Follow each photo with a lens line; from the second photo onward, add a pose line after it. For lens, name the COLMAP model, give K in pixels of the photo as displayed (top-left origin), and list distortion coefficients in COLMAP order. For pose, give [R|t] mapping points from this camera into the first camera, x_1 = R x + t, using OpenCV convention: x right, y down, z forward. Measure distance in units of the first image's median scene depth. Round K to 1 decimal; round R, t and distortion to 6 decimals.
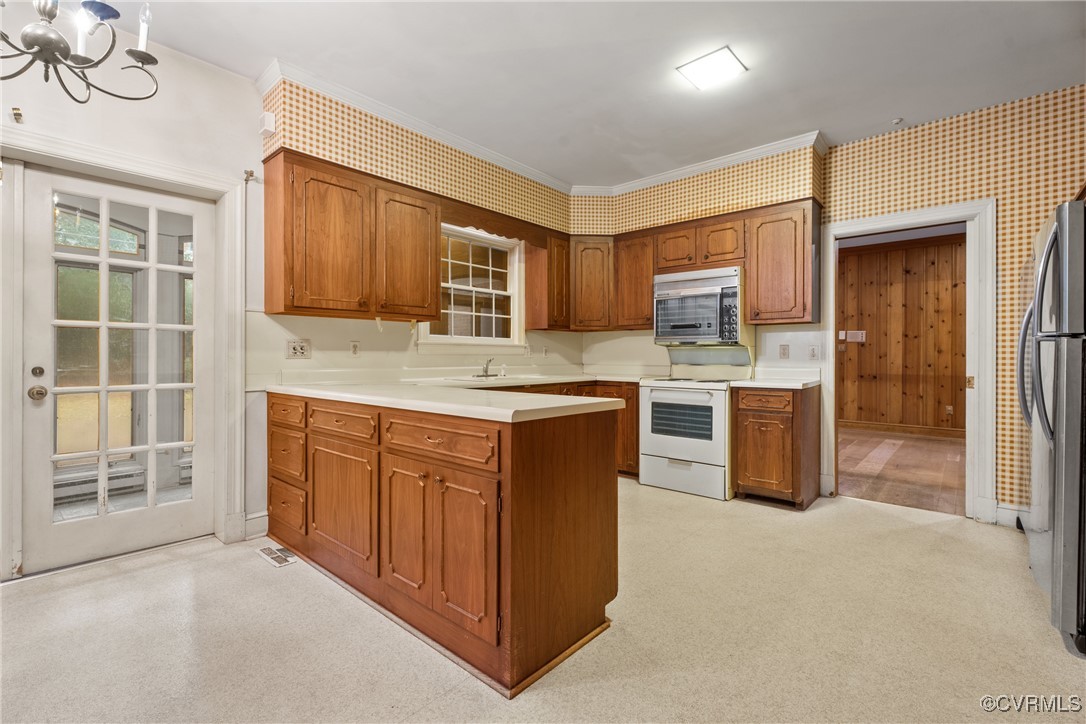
lens RADIAL K [[487.2, 0, 545.6], [0, 487.2, 361.5], [0, 0, 1]] dist [-0.000023, 0.000195]
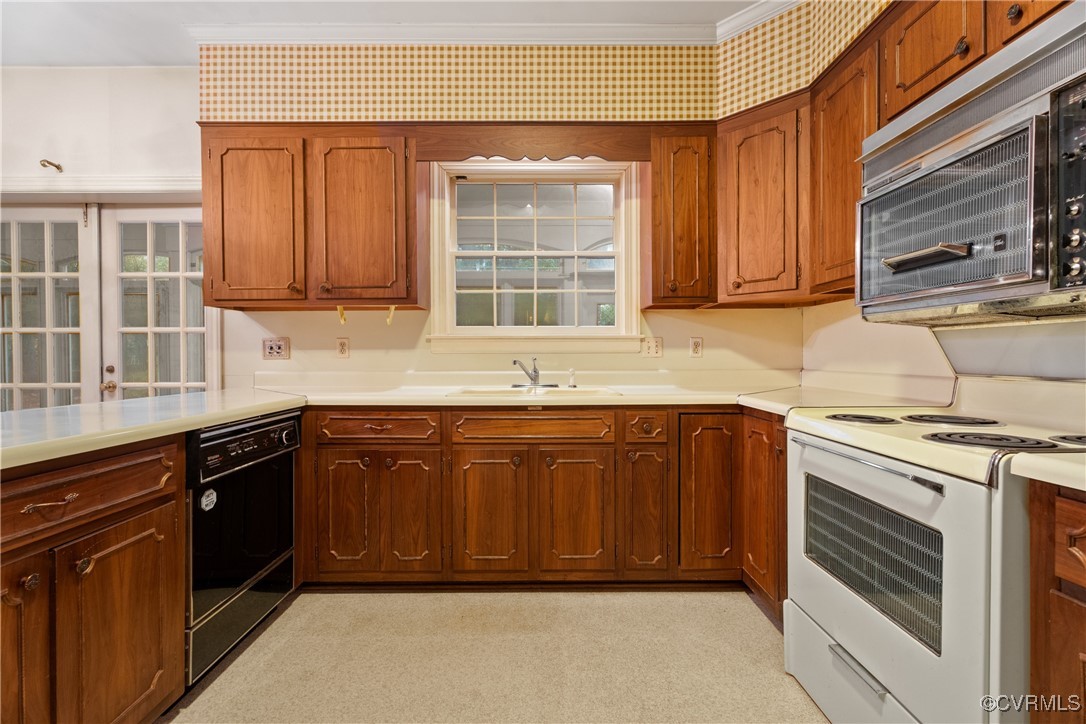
lens RADIAL K [[487.2, 0, 545.6], [0, 487.2, 361.5], [0, 0, 1]] dist [-0.000023, 0.000195]
pose [[0.658765, 0.004055, -0.752338, 0.446780], [-0.003359, 0.999991, 0.002449, -0.005338], [0.752342, 0.000914, 0.658773, 0.720670]]
